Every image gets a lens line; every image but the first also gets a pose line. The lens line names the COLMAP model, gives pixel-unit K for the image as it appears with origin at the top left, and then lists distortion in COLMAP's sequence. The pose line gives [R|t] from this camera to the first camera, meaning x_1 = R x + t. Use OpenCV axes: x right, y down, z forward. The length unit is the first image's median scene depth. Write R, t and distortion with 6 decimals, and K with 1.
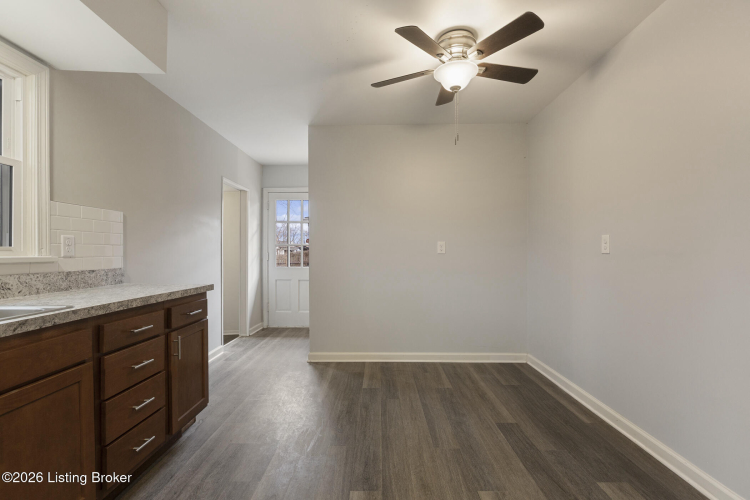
lens RADIAL K [[333.1, 0, 372.6], [0, 333.1, 254.1], [0, 0, 1]] dist [-0.000324, -0.000529]
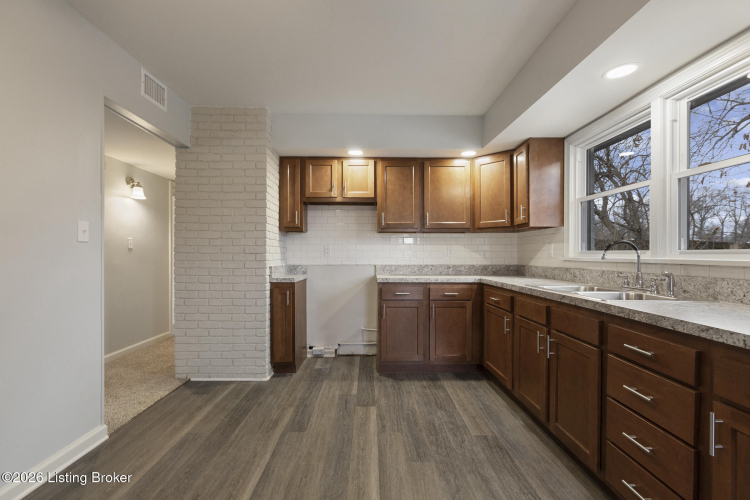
lens RADIAL K [[333.1, 0, 372.4], [0, 333.1, 257.0], [0, 0, 1]] dist [-0.000324, -0.000529]
pose [[-0.999745, -0.001588, -0.022523, -0.021464], [-0.001921, 0.999889, 0.014763, -0.010464], [0.022497, 0.014803, -0.999637, 1.511684]]
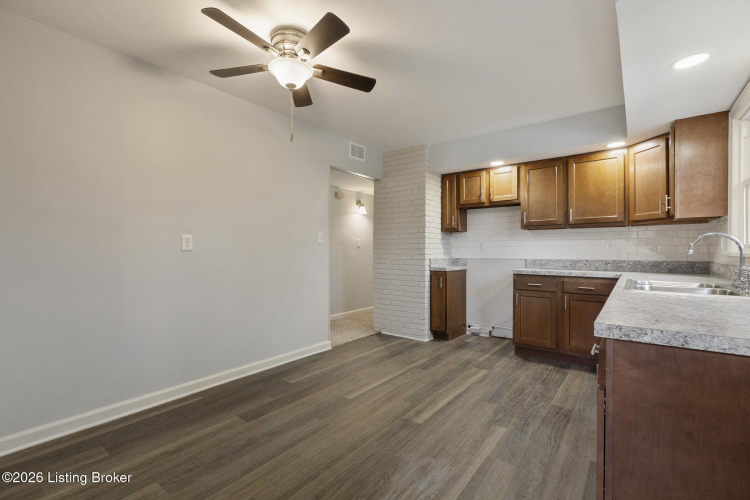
lens RADIAL K [[333.1, 0, 376.2], [0, 333.1, 253.8], [0, 0, 1]] dist [-0.000324, -0.000529]
pose [[-0.796661, -0.006084, 0.604395, -0.629828], [0.004135, 0.999871, 0.015516, -0.007584], [-0.604412, 0.014861, -0.796534, 1.858349]]
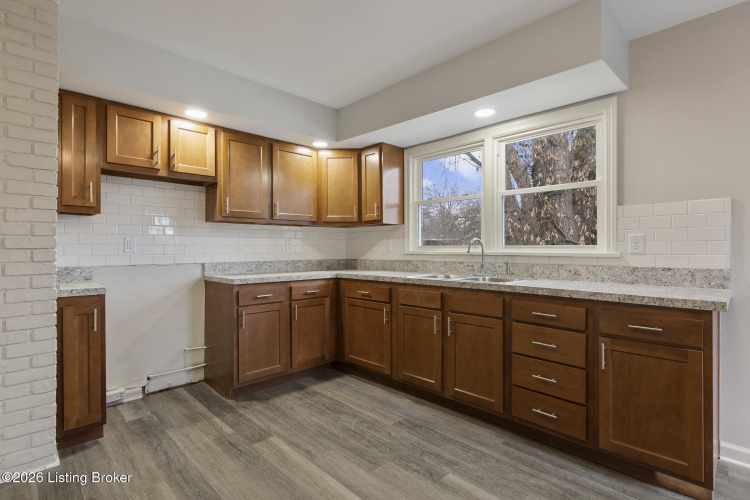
lens RADIAL K [[361.5, 0, 371.7], [0, 361.5, 248.0], [0, 0, 1]] dist [-0.004574, 0.000941]
pose [[-0.710926, 0.000212, -0.703267, 0.542668], [-0.002891, 0.999991, 0.003223, -0.011636], [0.703261, 0.004325, -0.710919, 1.246452]]
